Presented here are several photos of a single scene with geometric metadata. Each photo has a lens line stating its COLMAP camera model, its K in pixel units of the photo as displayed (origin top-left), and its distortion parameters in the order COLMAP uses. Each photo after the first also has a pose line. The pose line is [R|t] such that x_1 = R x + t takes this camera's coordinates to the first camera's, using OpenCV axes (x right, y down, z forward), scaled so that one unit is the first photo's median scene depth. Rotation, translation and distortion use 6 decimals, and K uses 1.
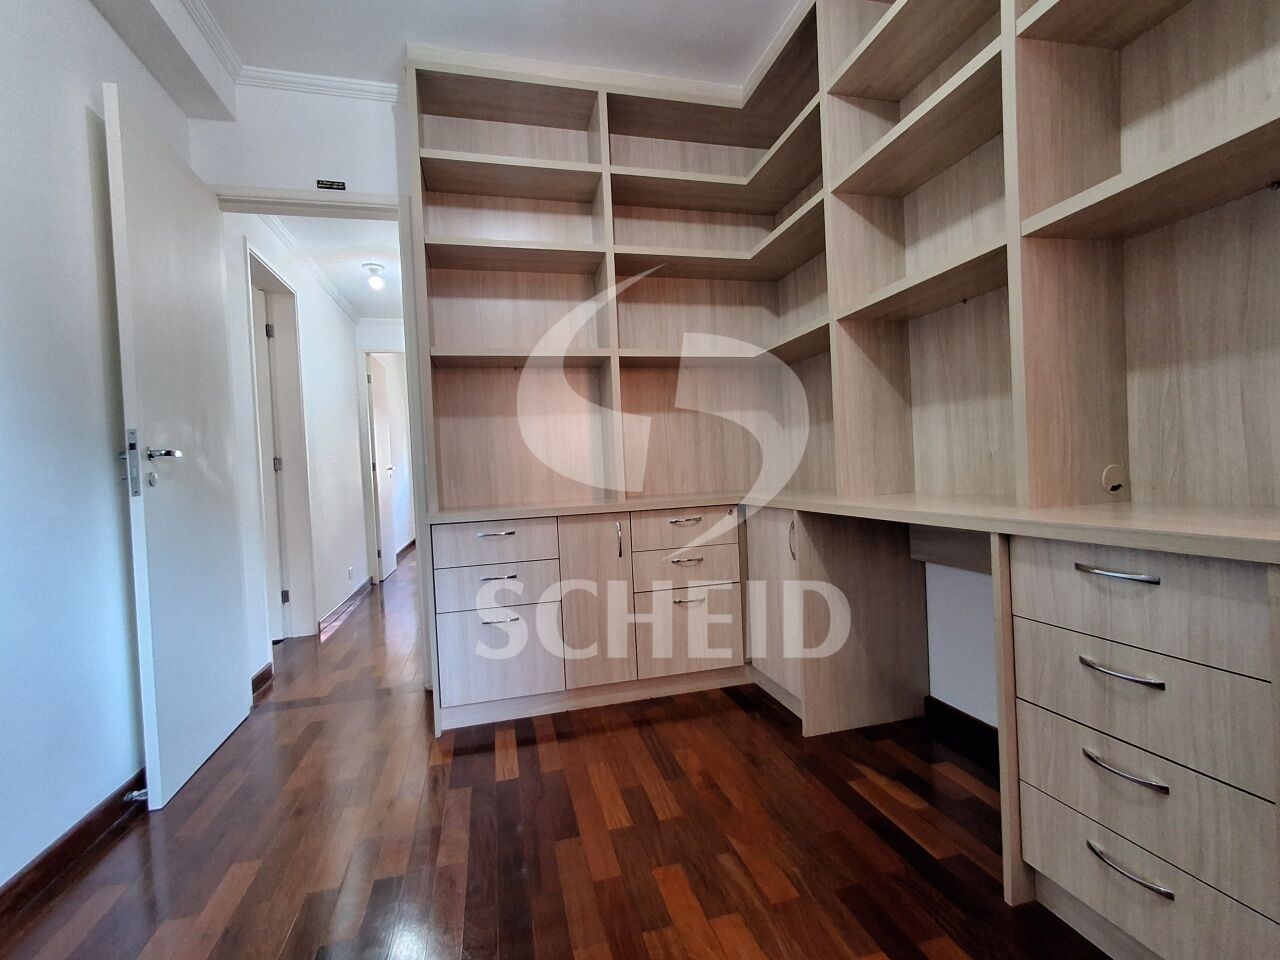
lens RADIAL K [[581.6, 0, 638.8], [0, 581.6, 480.2], [0, 0, 1]] dist [-0.002270, 0.001153]
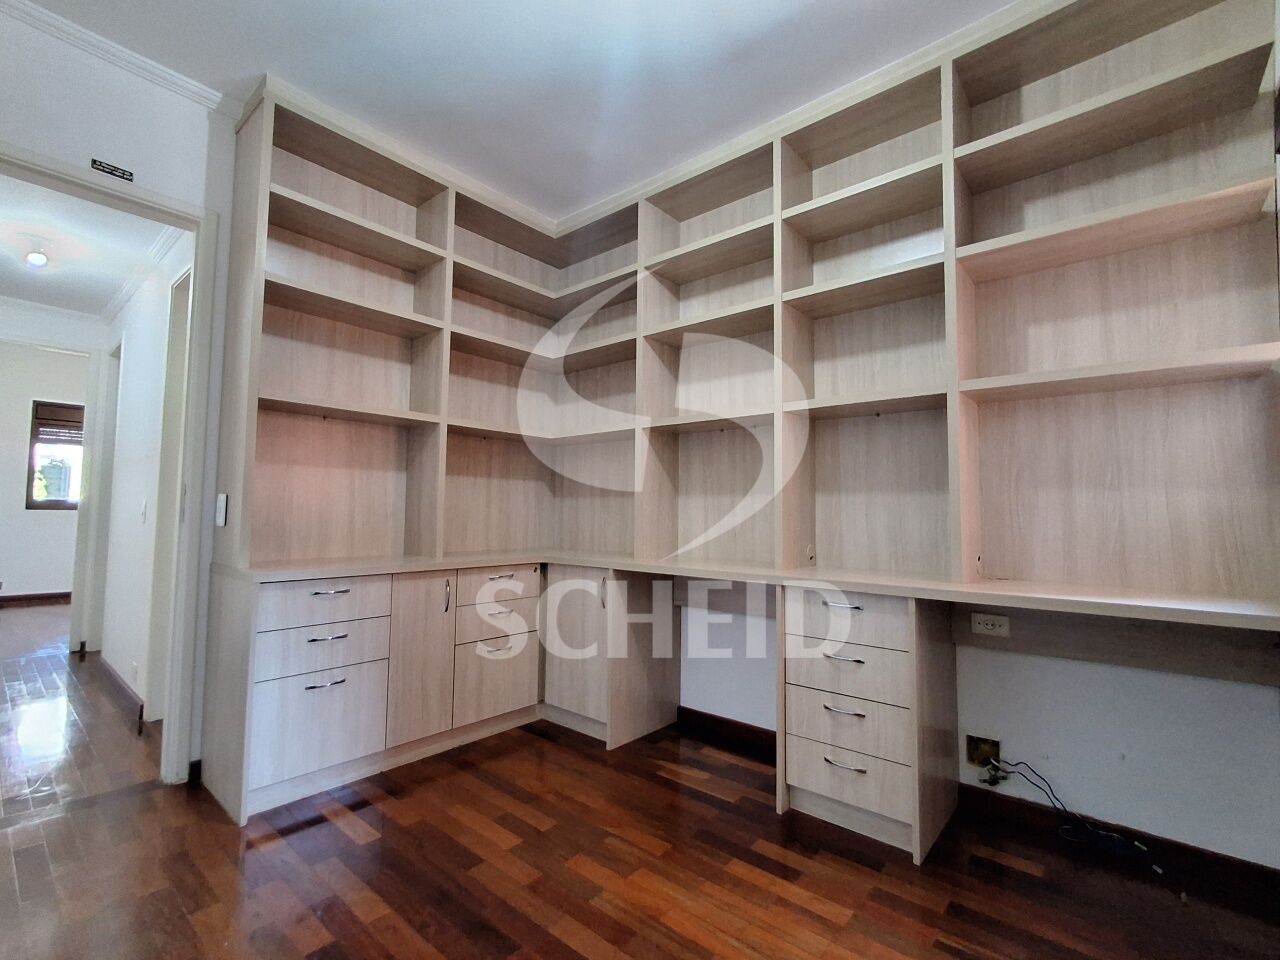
lens RADIAL K [[581.6, 0, 643.8], [0, 581.6, 480.7], [0, 0, 1]] dist [-0.002270, 0.001153]
pose [[0.817509, 0.090495, 0.568762, -0.377594], [-0.038710, 0.993978, -0.102510, -0.011841], [-0.574614, 0.061786, 0.816089, -0.097410]]
